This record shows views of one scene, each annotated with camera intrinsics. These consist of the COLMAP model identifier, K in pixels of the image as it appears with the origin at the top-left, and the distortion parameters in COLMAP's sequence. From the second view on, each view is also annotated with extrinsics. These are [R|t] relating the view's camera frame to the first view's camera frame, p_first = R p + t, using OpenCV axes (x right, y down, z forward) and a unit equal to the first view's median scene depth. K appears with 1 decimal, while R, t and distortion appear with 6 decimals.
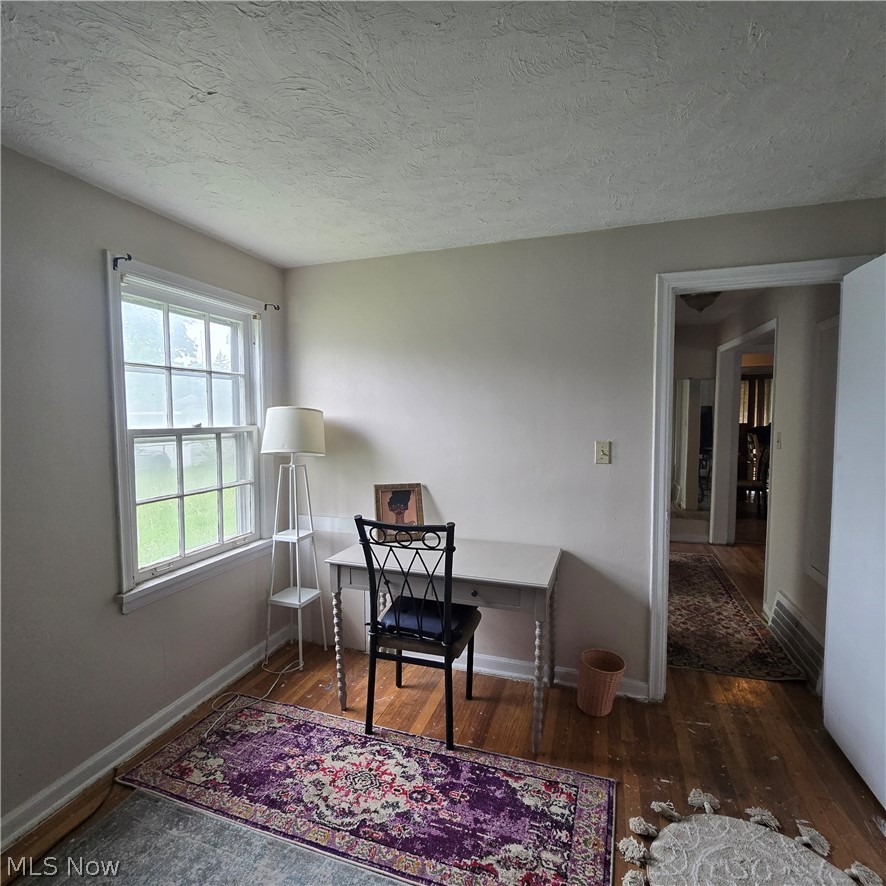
lens RADIAL K [[488.7, 0, 440.5], [0, 488.7, 444.8], [0, 0, 1]] dist [-0.000083, -0.000540]
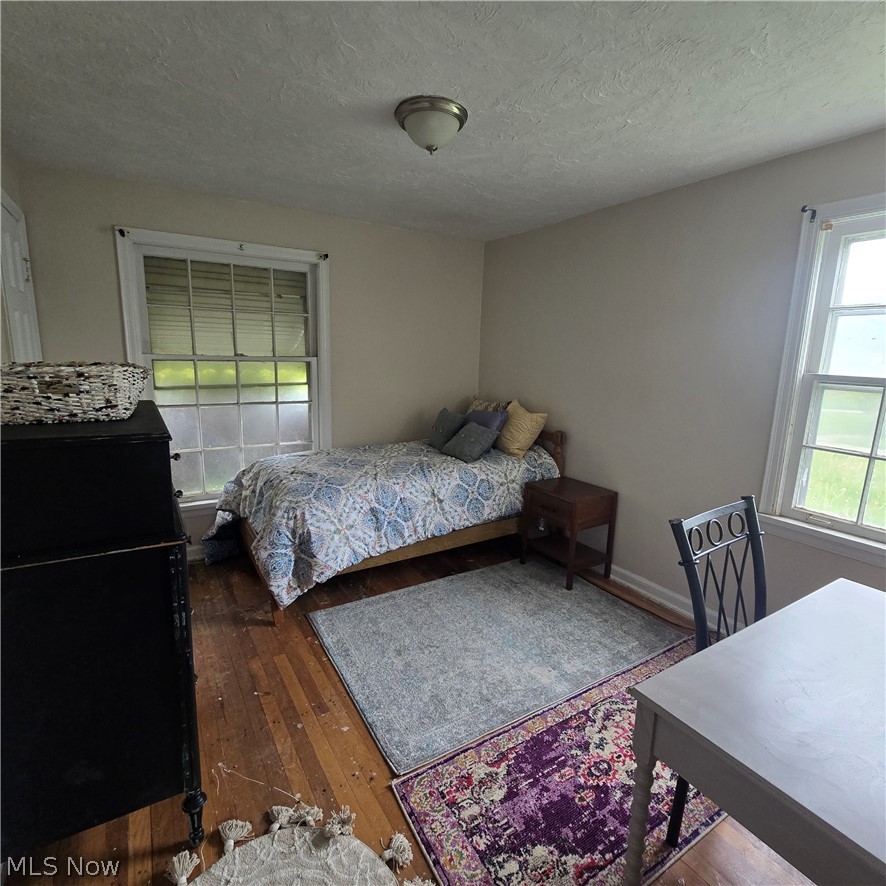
lens RADIAL K [[488.7, 0, 441.6], [0, 488.7, 441.7], [0, 0, 1]] dist [-0.000083, -0.000540]
pose [[-0.640656, 0.129161, -0.756887, 0.829708], [-0.074505, 0.970641, 0.228702, -0.086263], [0.764205, 0.202911, -0.612224, 1.281502]]
